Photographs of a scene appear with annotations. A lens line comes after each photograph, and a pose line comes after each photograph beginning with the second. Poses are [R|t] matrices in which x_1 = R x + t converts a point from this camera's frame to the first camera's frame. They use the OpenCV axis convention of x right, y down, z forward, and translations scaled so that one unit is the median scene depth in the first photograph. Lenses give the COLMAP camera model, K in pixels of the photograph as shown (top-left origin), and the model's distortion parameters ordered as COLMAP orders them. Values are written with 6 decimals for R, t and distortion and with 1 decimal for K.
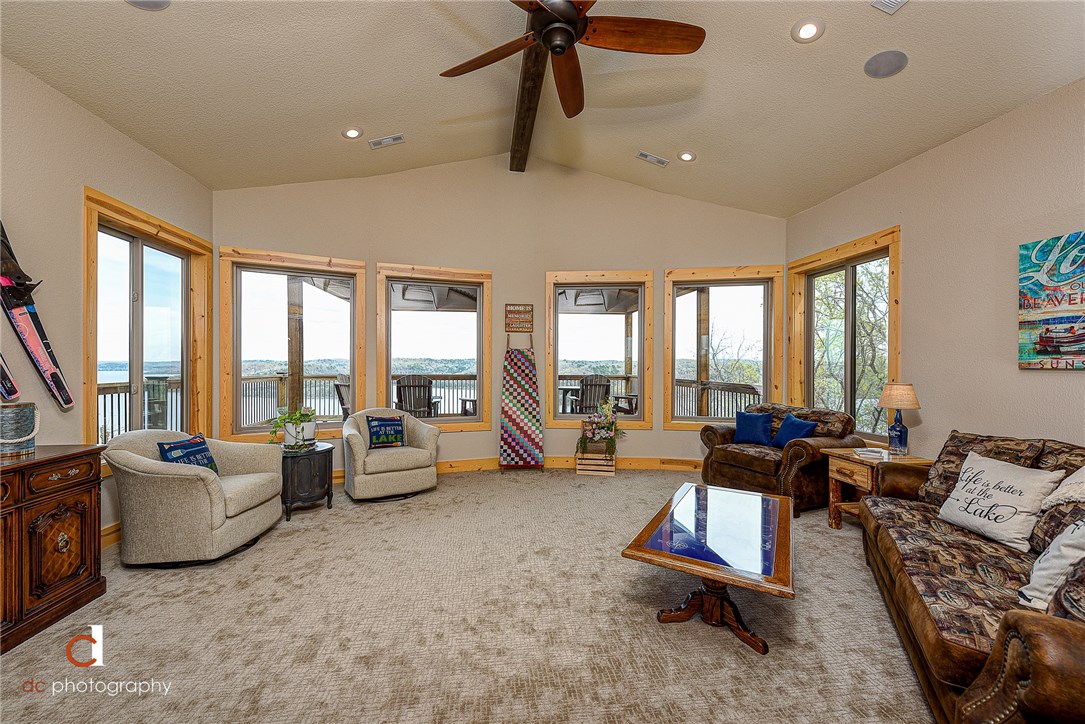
lens RADIAL K [[423.9, 0, 541.4], [0, 423.9, 365.9], [0, 0, 1]] dist [0.008565, -0.002157]
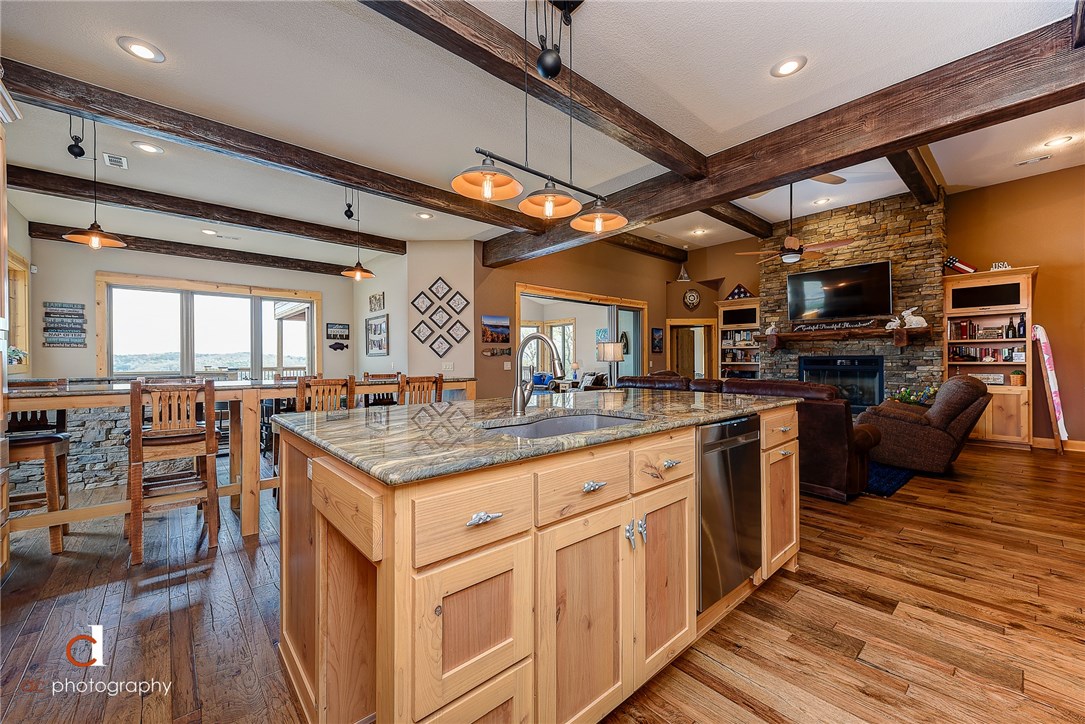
lens RADIAL K [[423.9, 0, 544.6], [0, 423.9, 362.0], [0, 0, 1]] dist [0.008565, -0.002157]
pose [[0.828899, -0.007169, 0.559352, -1.126683], [0.009339, 0.999956, -0.001024, 0.029536], [-0.559320, 0.006073, 0.828929, -1.492669]]
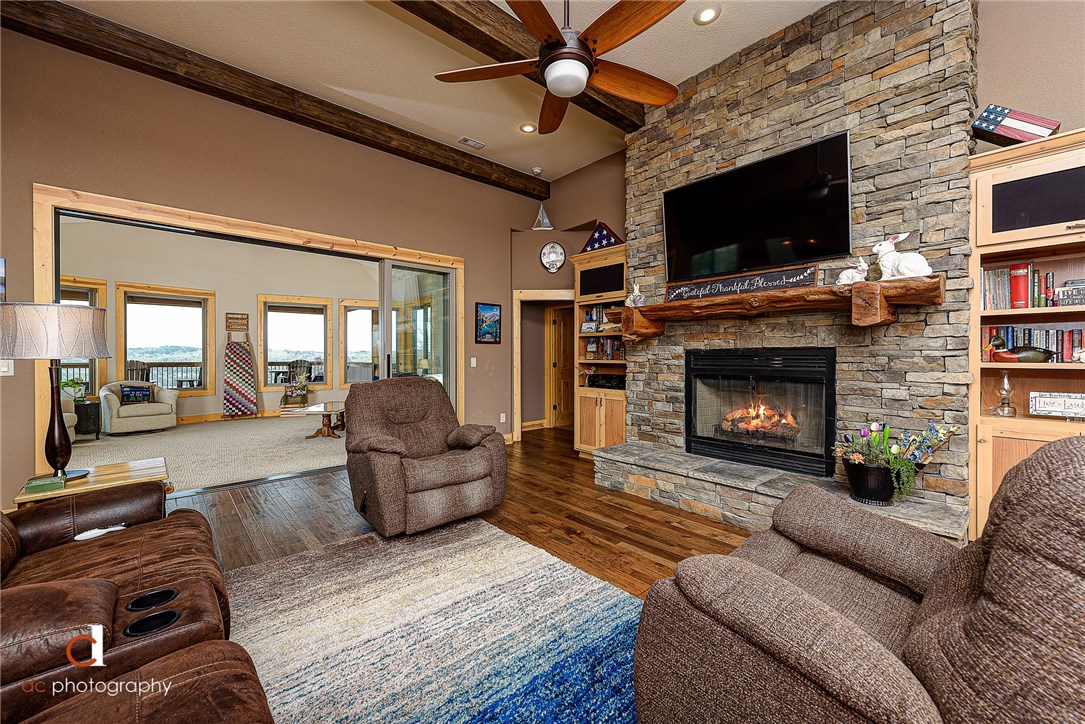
lens RADIAL K [[423.9, 0, 546.1], [0, 423.9, 359.6], [0, 0, 1]] dist [0.008565, -0.002157]
pose [[0.829637, -0.004386, 0.558286, 0.018796], [0.004336, 0.999990, 0.001414, 0.033370], [-0.558287, 0.001248, 0.829647, -1.204001]]
